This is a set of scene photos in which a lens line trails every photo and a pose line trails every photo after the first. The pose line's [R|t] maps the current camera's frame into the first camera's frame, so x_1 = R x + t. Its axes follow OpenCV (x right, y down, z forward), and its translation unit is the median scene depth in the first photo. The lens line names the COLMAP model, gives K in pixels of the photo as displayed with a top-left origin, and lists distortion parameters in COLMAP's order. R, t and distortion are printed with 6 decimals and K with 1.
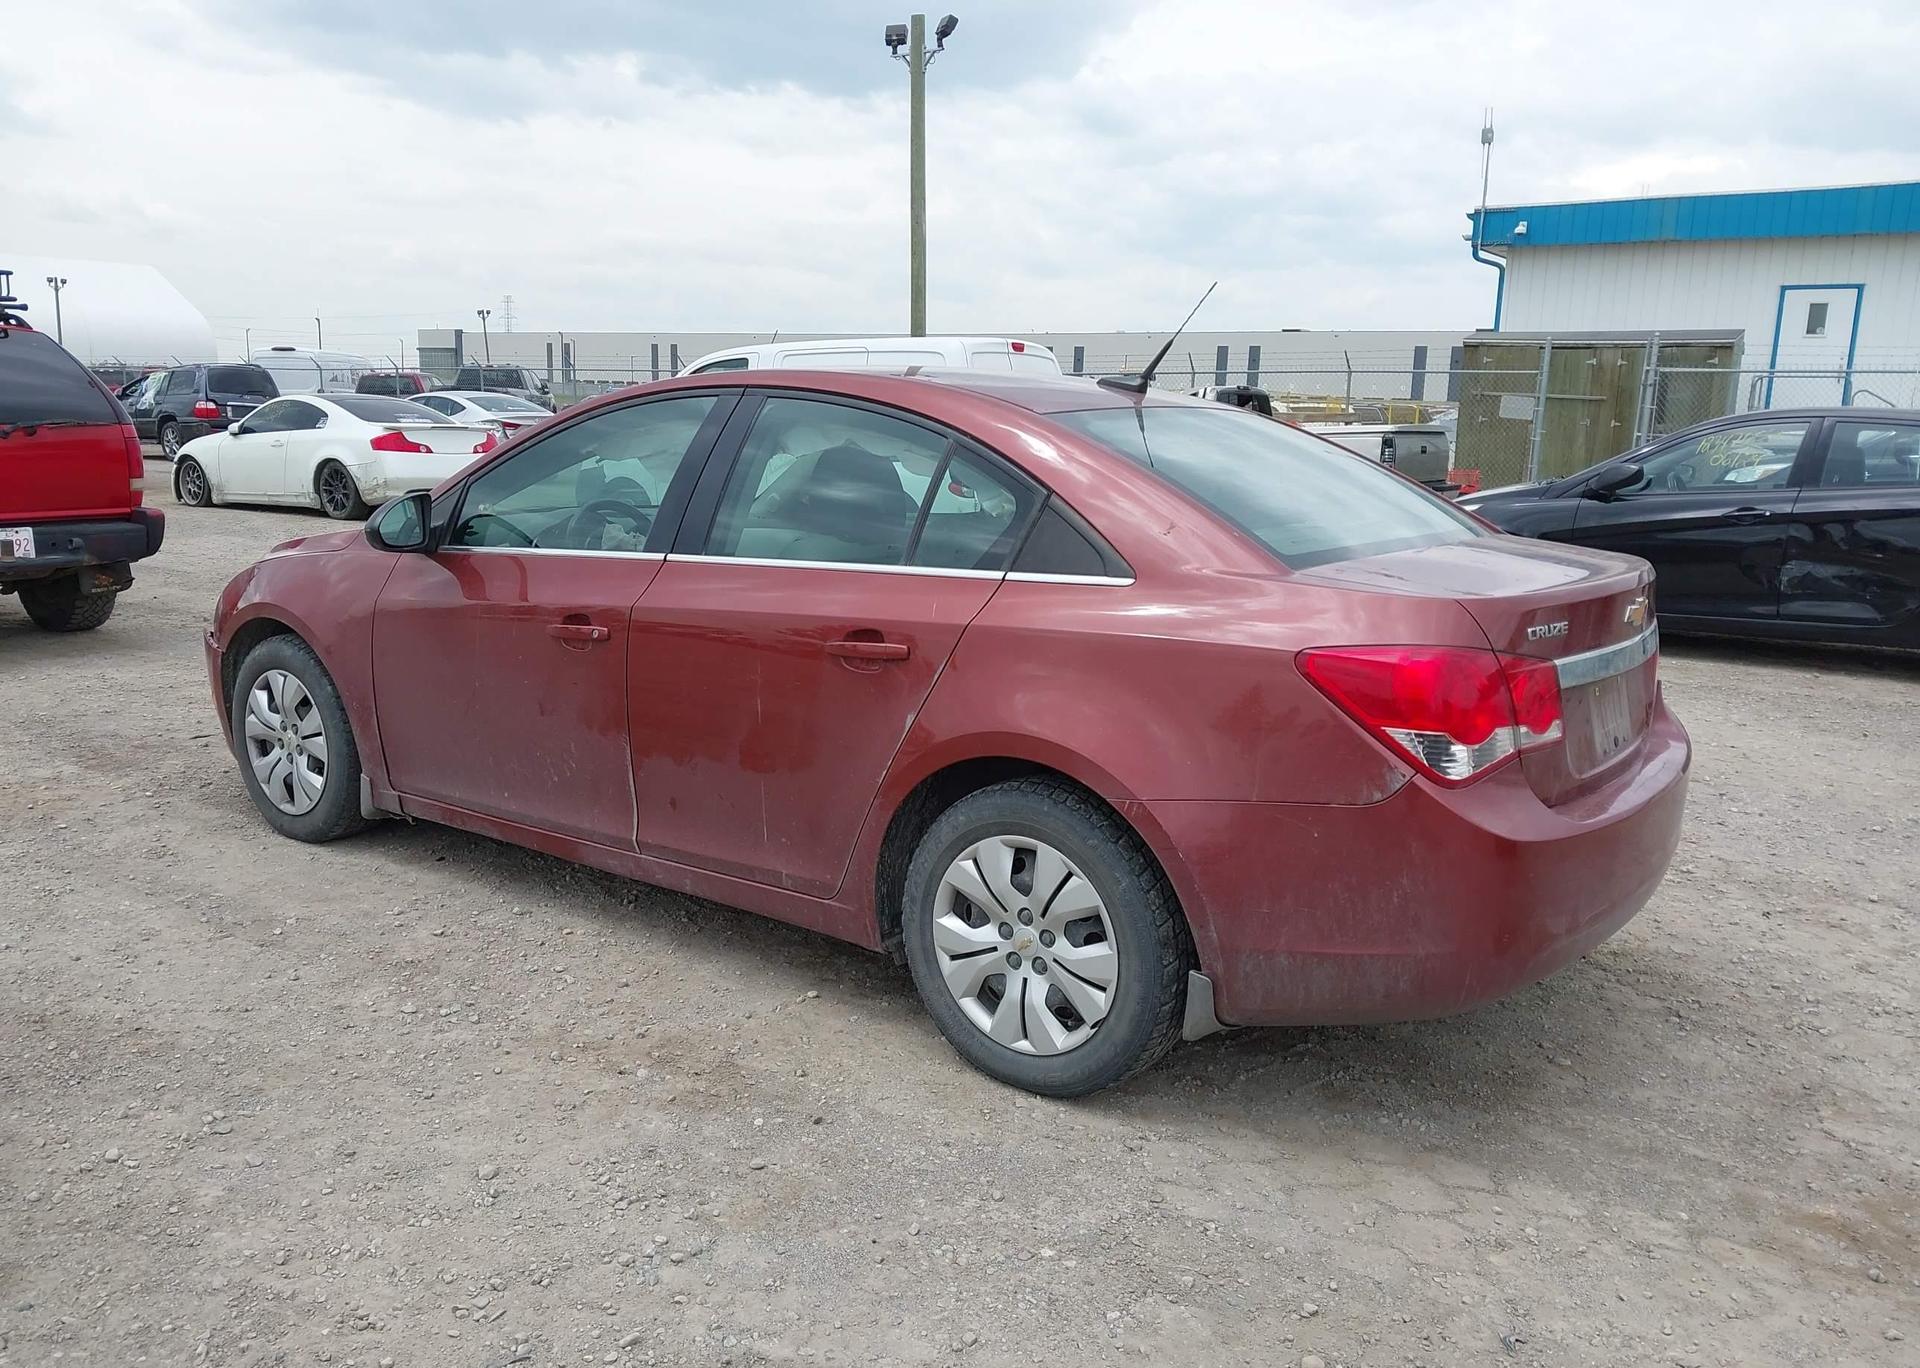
lens RADIAL K [[1513.5, 0, 928.6], [0, 1513.5, 704.9], [0, 0, 1]] dist [0.035232, -0.043219]
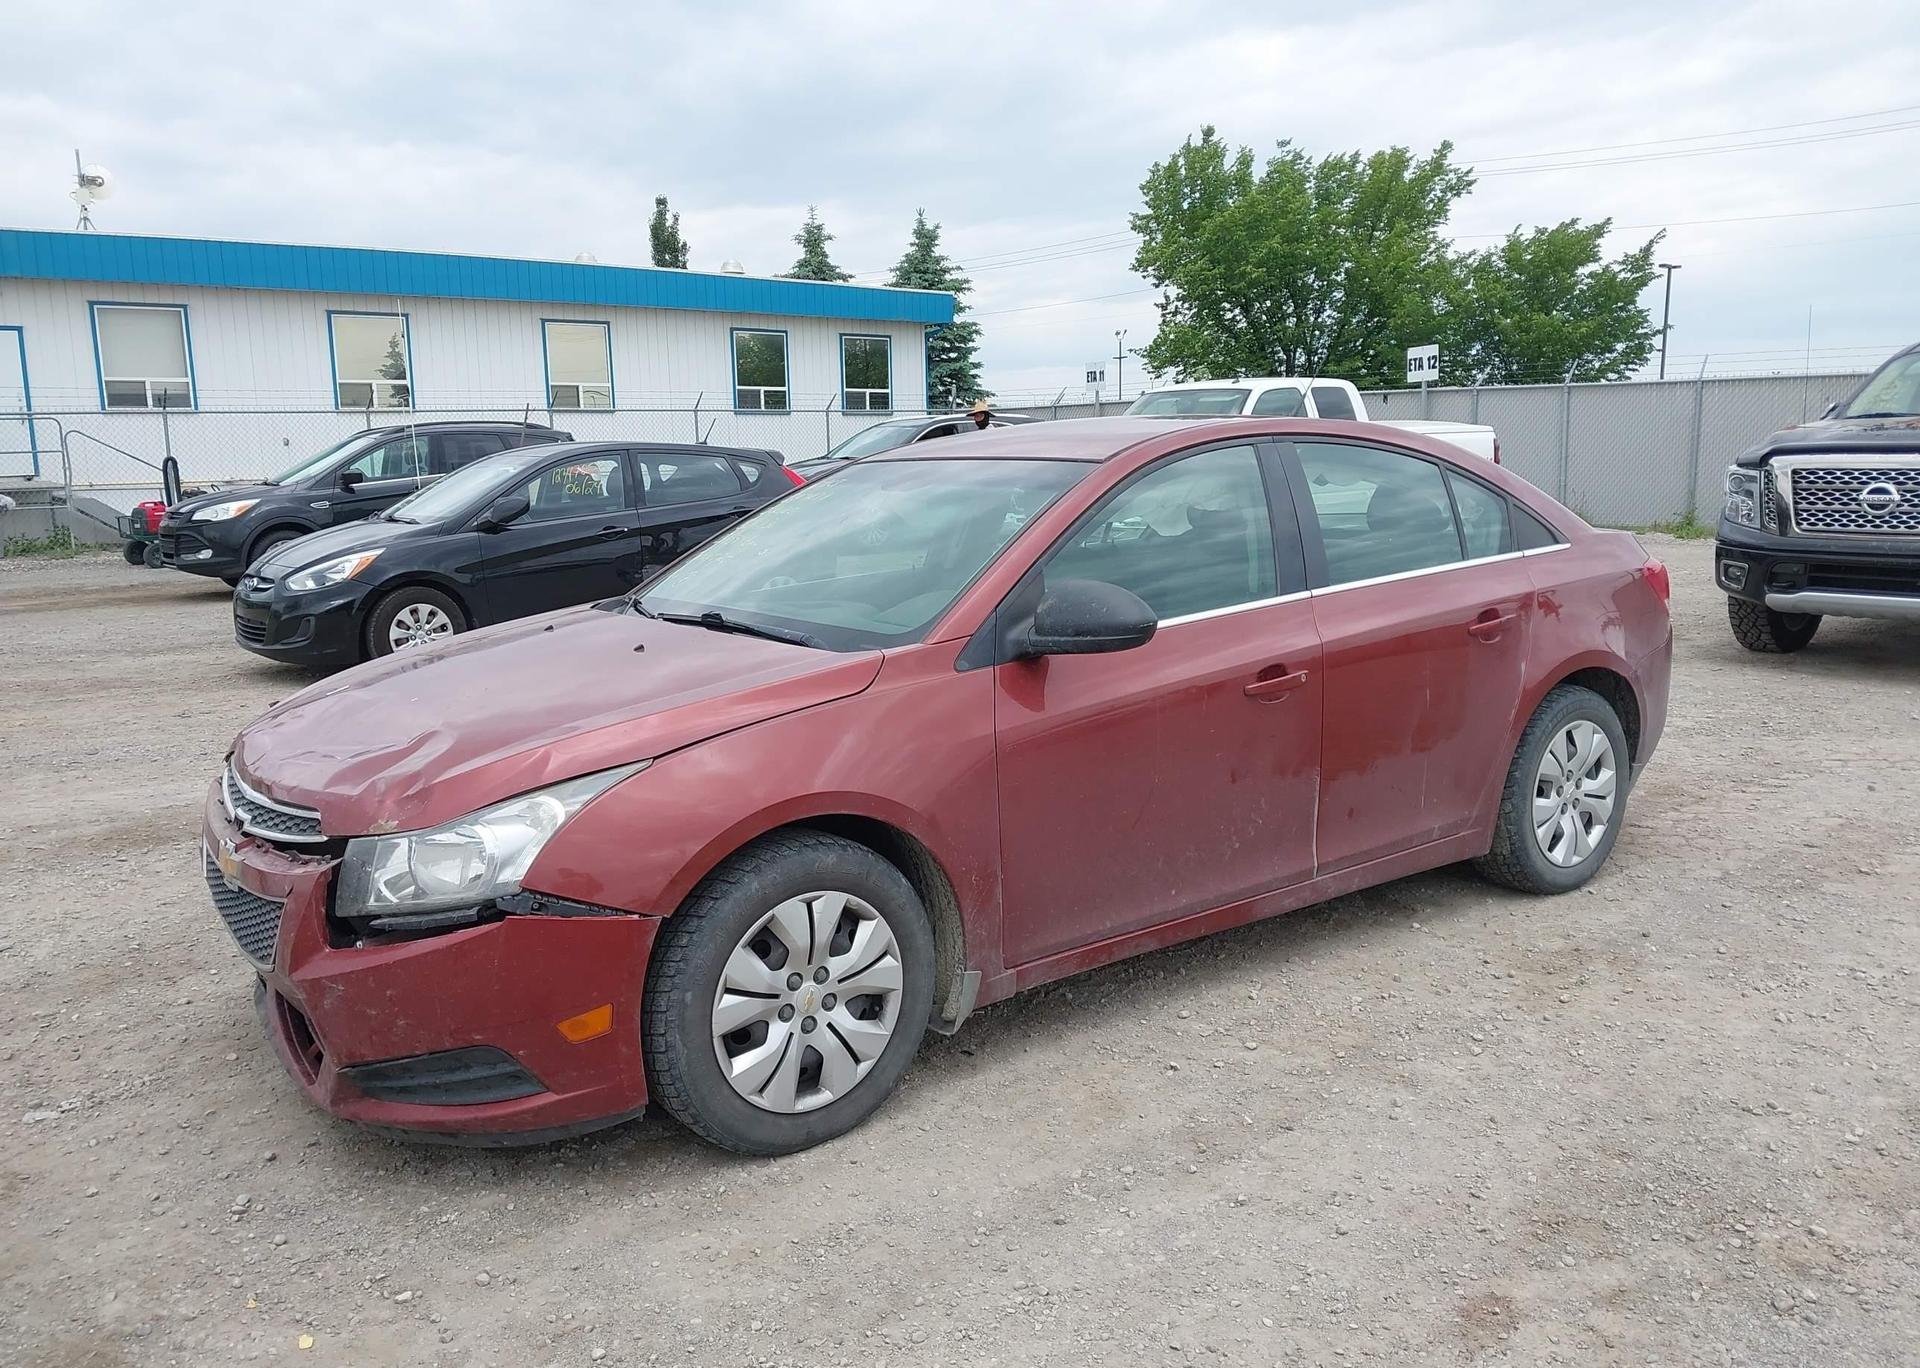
lens RADIAL K [[1513.5, 0, 950.4], [0, 1513.5, 727.5], [0, 0, 1]] dist [0.035232, -0.043219]
pose [[0.271803, -0.205786, 0.940093, -1.125708], [0.215328, 0.965107, 0.149005, -0.196008], [-0.937954, 0.161928, 0.306631, 0.821725]]
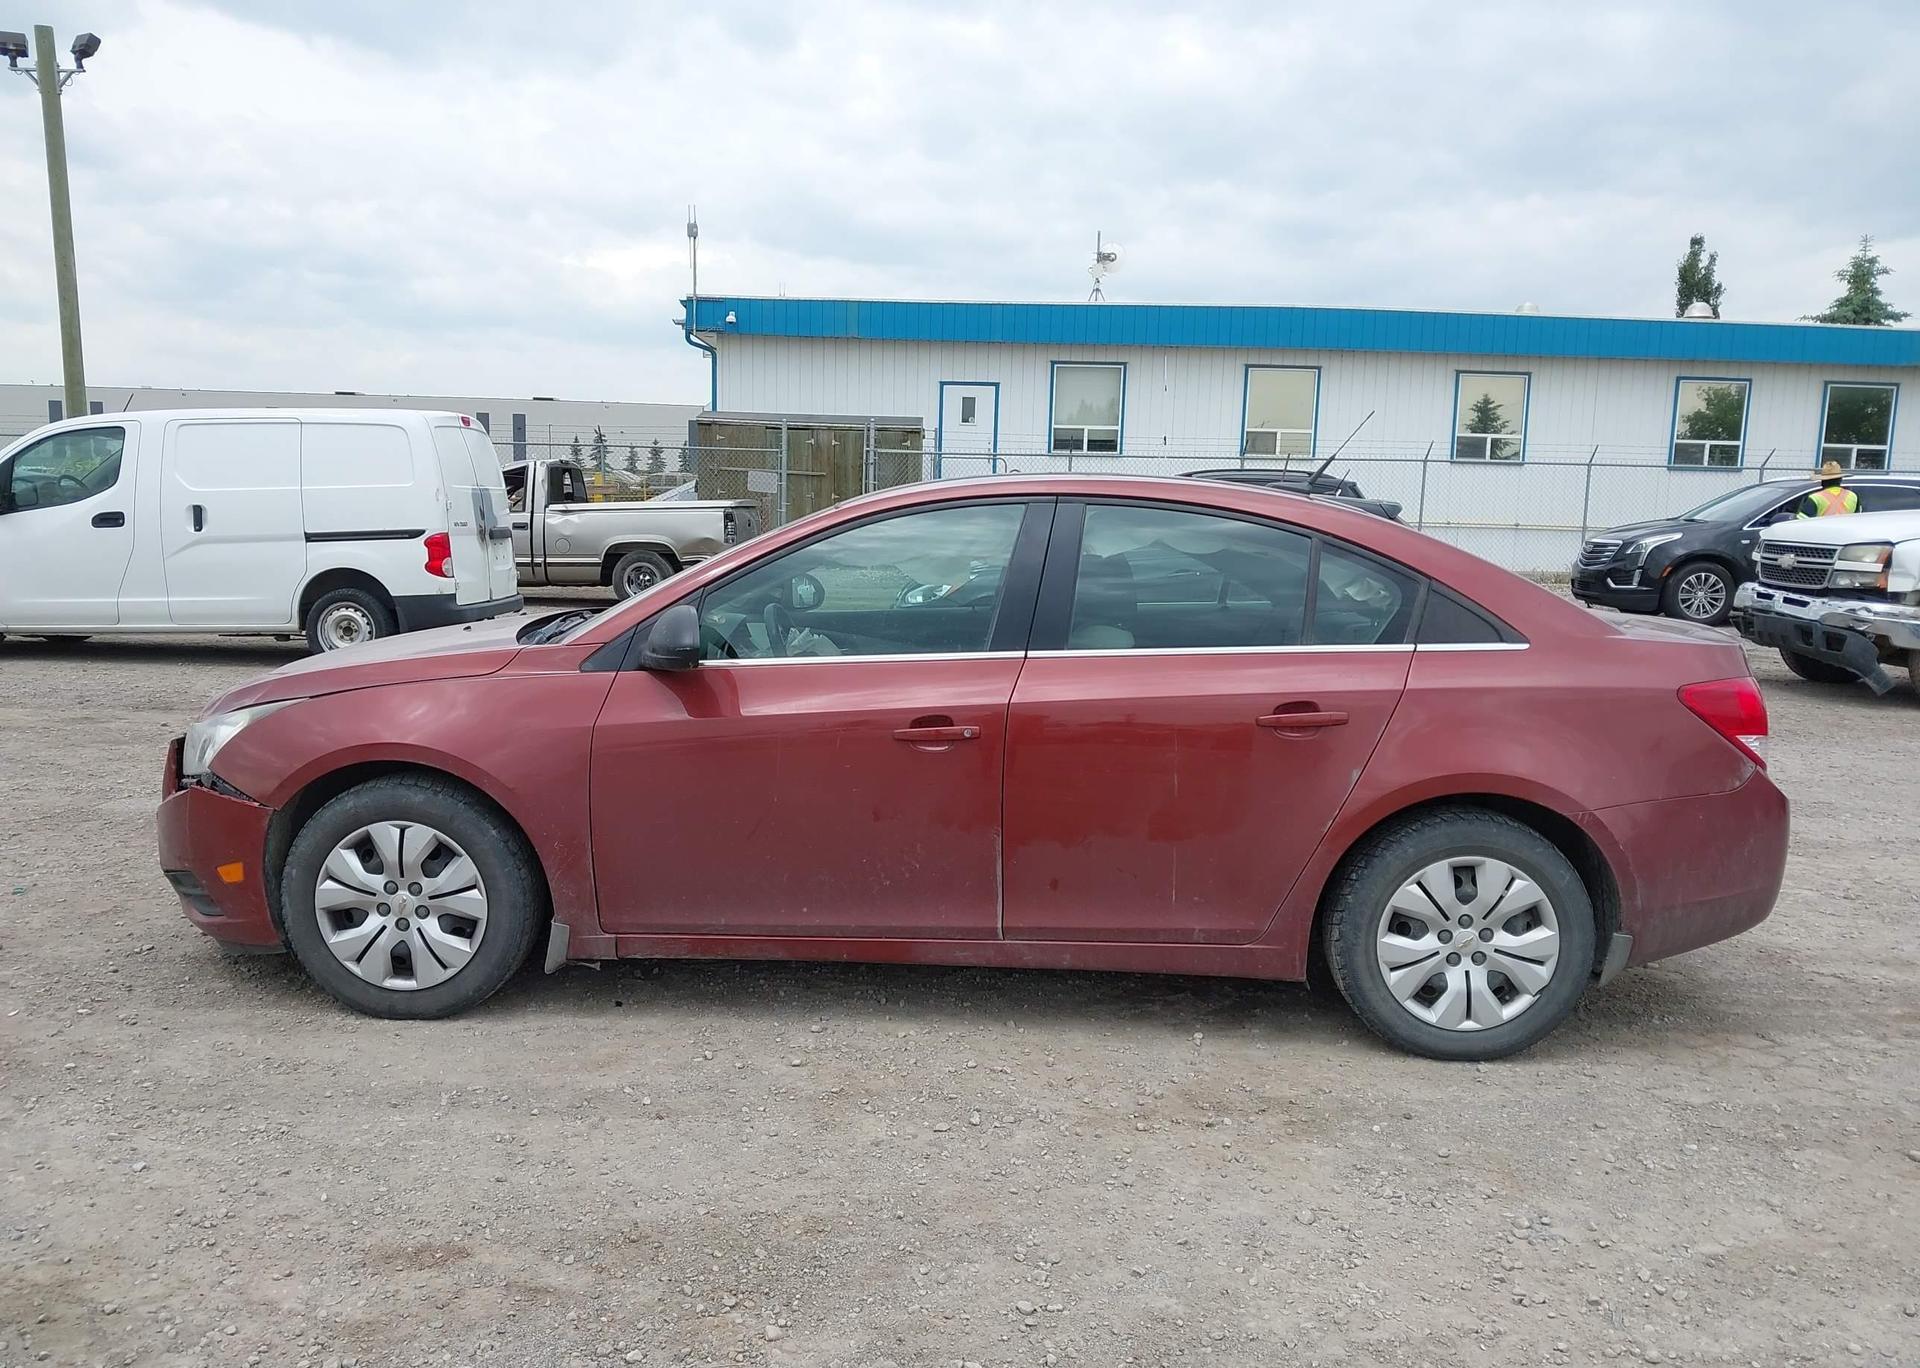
lens RADIAL K [[1513.5, 0, 939.3], [0, 1513.5, 741.7], [0, 0, 1]] dist [0.035232, -0.043219]
pose [[0.821220, -0.096014, 0.562475, -0.727285], [0.106395, 0.994220, 0.014376, -0.051995], [-0.560604, 0.048039, 0.826689, 0.151301]]
